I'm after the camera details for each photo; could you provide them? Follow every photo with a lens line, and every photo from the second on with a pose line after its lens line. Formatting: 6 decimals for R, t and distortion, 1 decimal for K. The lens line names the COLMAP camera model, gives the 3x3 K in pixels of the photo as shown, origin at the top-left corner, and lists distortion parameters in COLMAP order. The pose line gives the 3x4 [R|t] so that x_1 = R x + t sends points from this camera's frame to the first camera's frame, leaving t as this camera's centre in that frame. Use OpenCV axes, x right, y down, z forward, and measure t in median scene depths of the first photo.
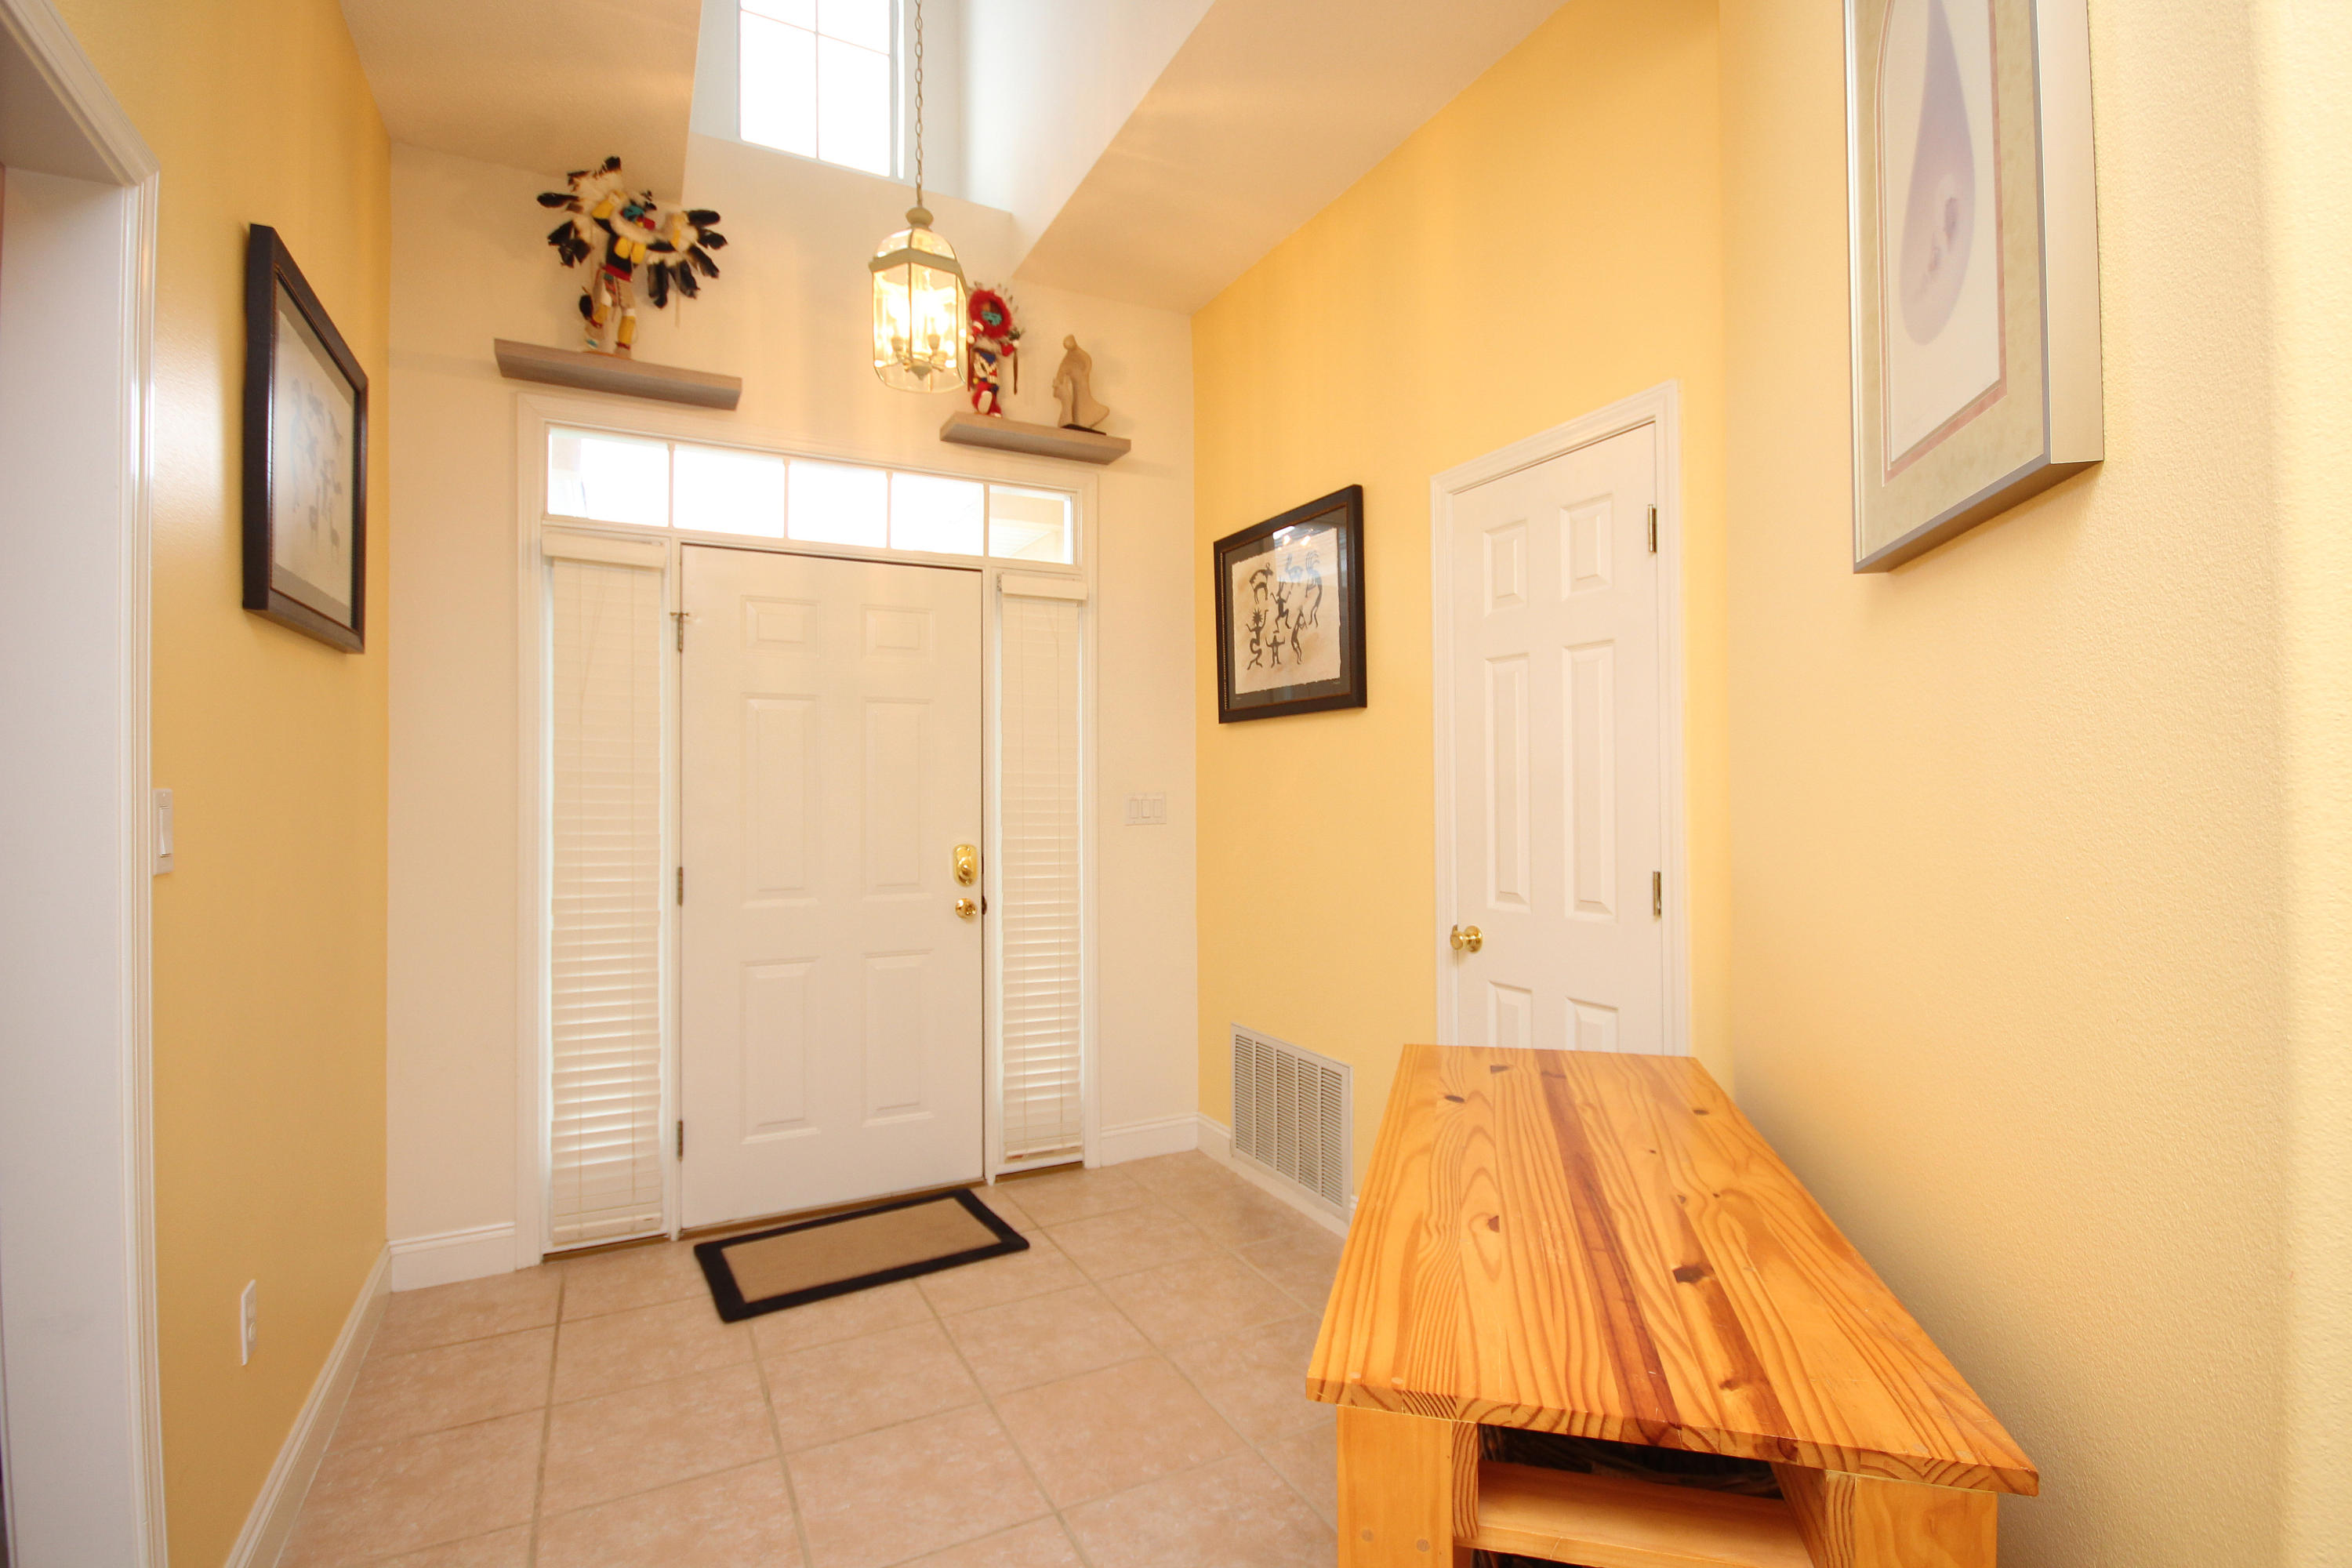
lens RADIAL K [[1077.9, 0, 1198.6], [0, 1077.9, 788.3], [0, 0, 1]] dist [-0.001940, -0.000187]
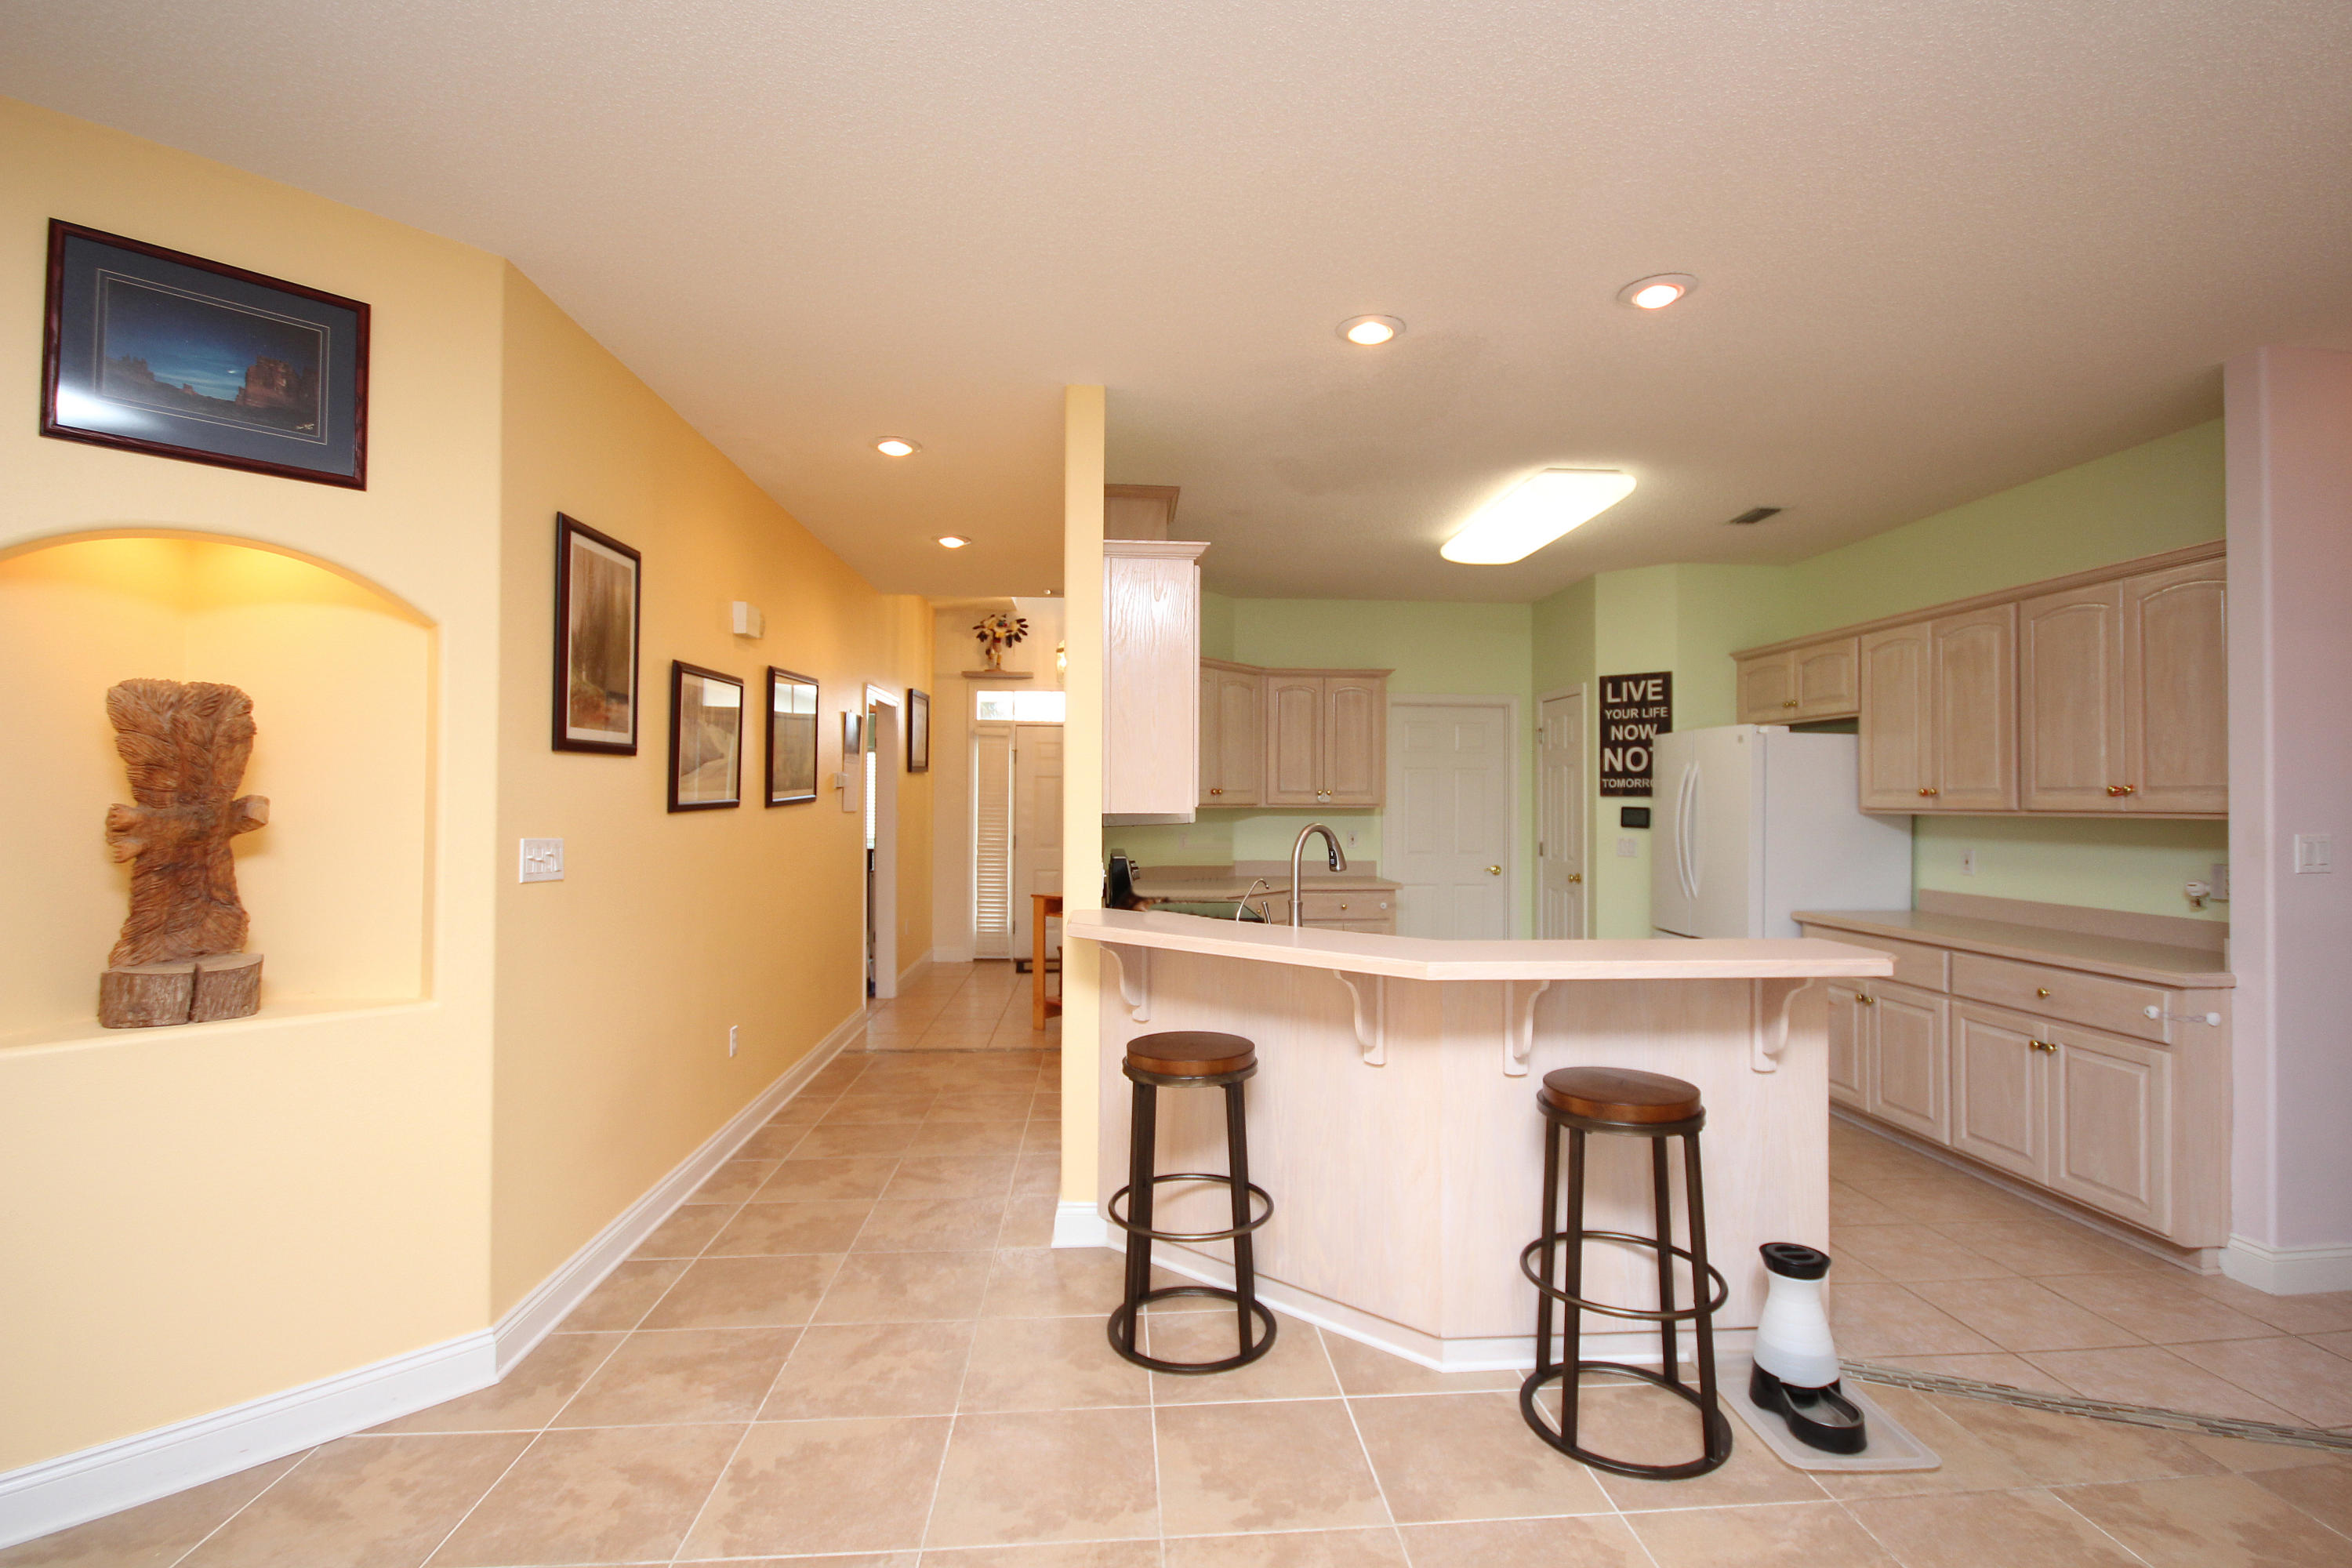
lens RADIAL K [[1091.2, 0, 1178.5], [0, 1091.2, 788.9], [0, 0, 1]] dist [-0.009093, -0.000506]
pose [[0.908857, 0.004596, -0.417083, 1.231656], [-0.010353, 0.999880, -0.011542, -0.025664], [0.416980, 0.014808, 0.908795, -1.605698]]
